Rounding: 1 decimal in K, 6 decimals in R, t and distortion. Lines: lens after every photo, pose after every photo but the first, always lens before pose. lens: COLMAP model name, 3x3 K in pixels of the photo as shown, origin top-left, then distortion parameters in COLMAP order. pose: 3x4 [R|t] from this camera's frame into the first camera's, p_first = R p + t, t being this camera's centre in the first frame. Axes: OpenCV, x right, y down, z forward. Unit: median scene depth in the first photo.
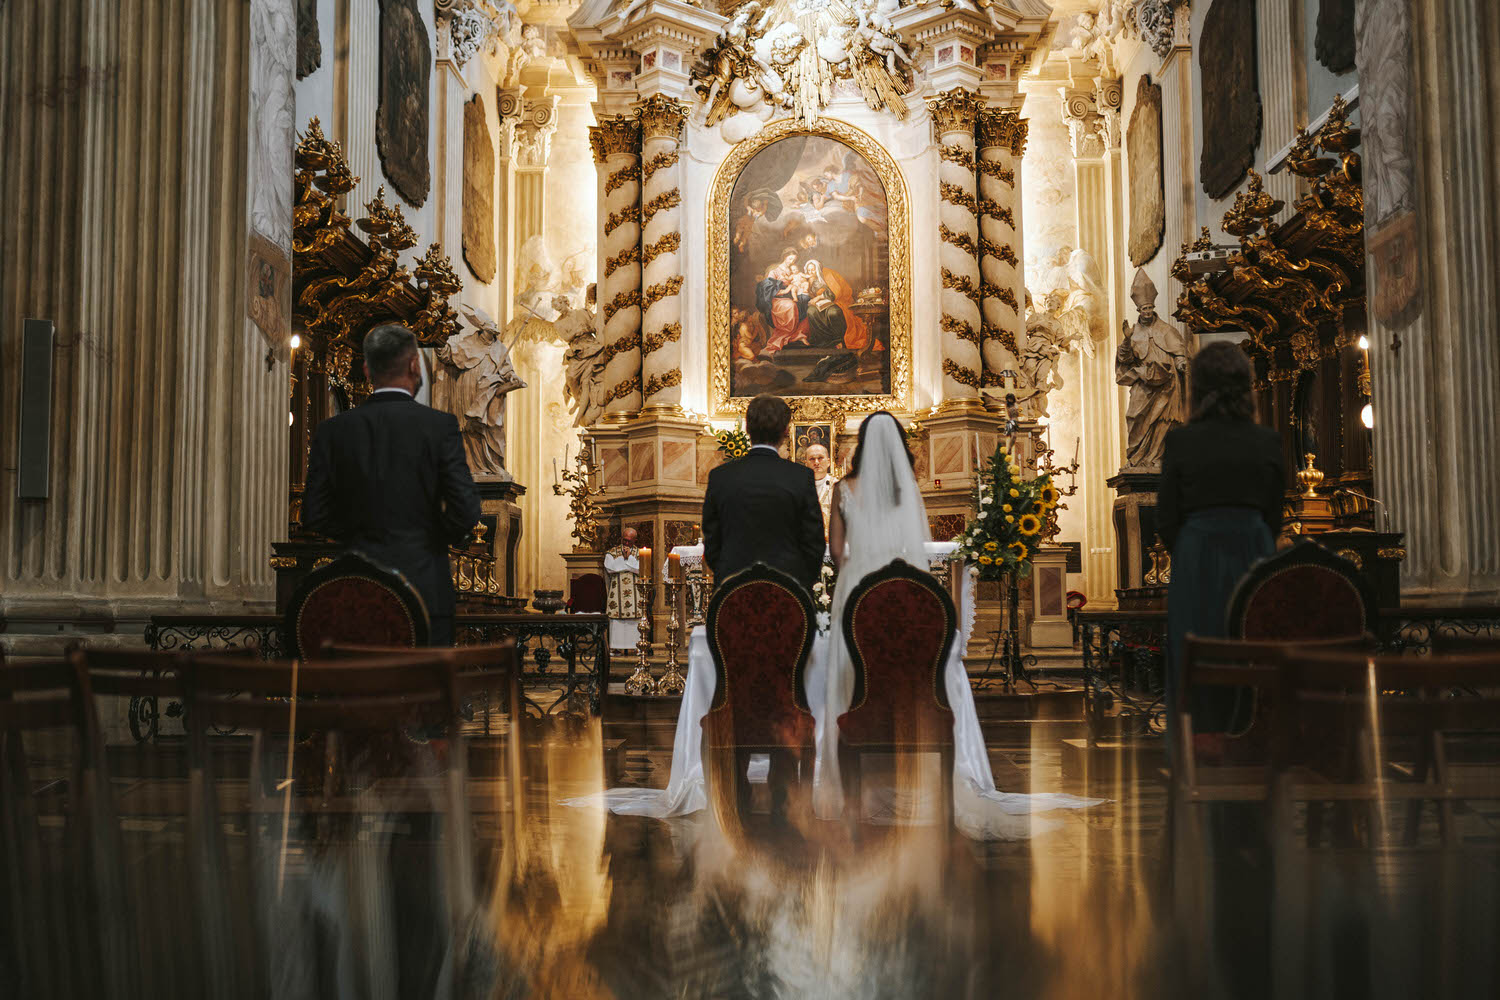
lens RADIAL K [[1743.9, 0, 750.0], [0, 1743.9, 500.0], [0, 0, 1]] dist [0.021701, 0.013662]
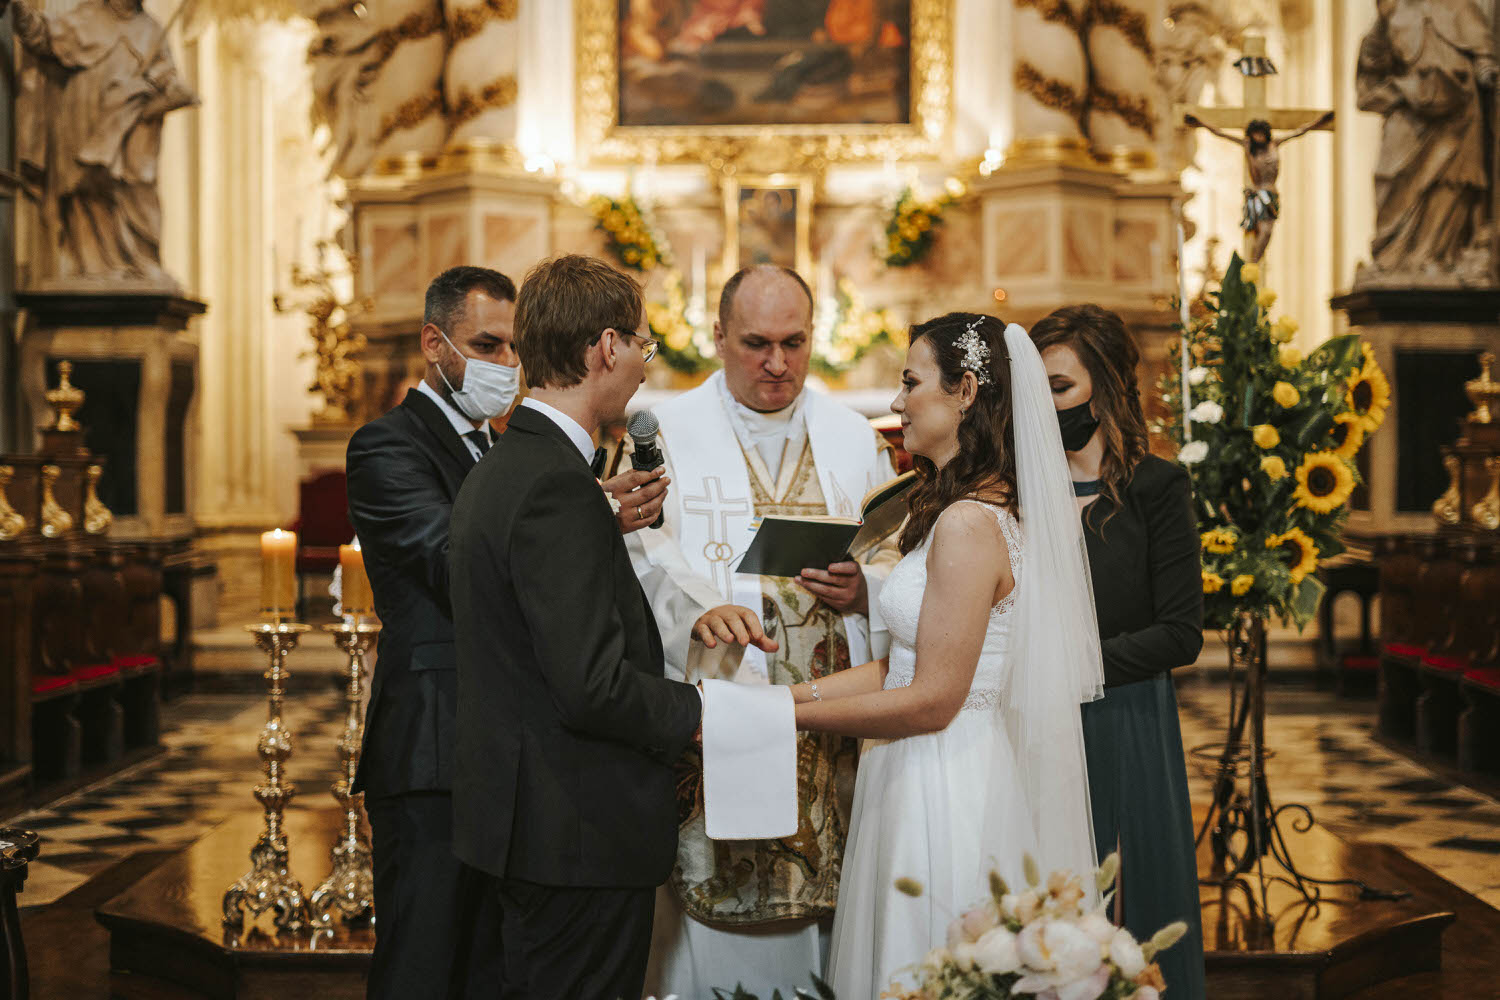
lens RADIAL K [[2183.1, 0, 750.0], [0, 2183.1, 500.0], [0, 0, 1]] dist [0.003980, -0.021302]
pose [[0.999792, 0.007240, 0.019053, 0.018636], [-0.009210, 0.994382, 0.105450, -0.017337], [-0.018182, -0.105604, 0.994242, 0.325383]]
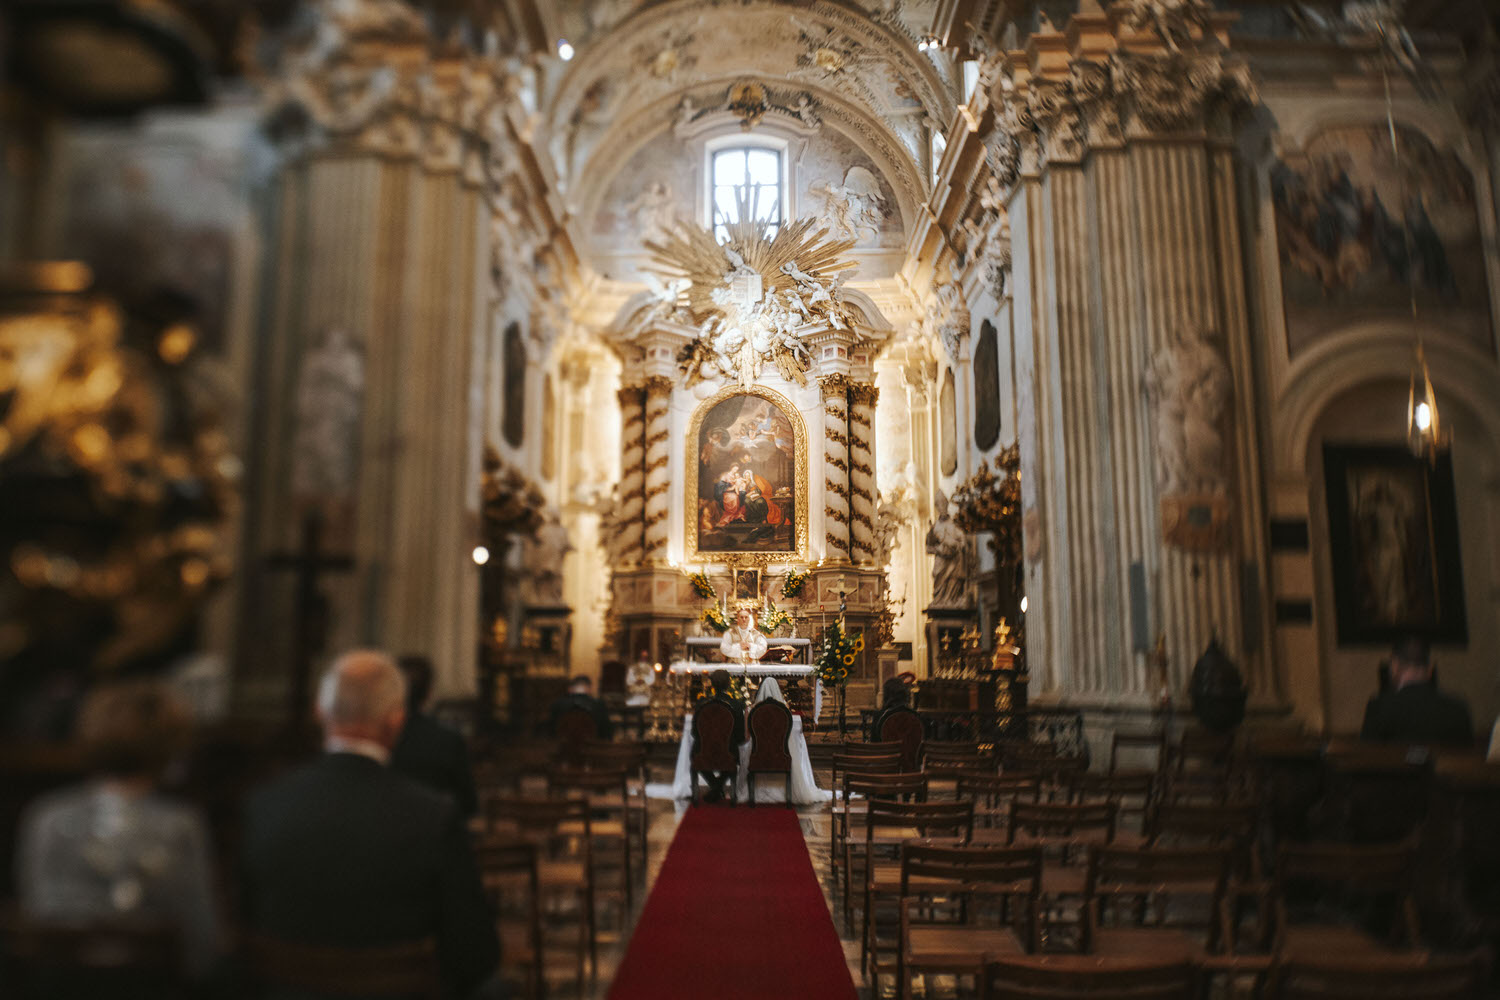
lens RADIAL K [[1561.8, 0, 637.9], [0, 1561.8, 499.9], [0, 0, 1]] dist [-0.009240, -0.002334]
pose [[0.999013, 0.012213, -0.042699, -0.005245], [-0.013183, 0.999660, -0.022505, -0.075531], [0.042410, 0.023046, 0.998834, -0.489417]]
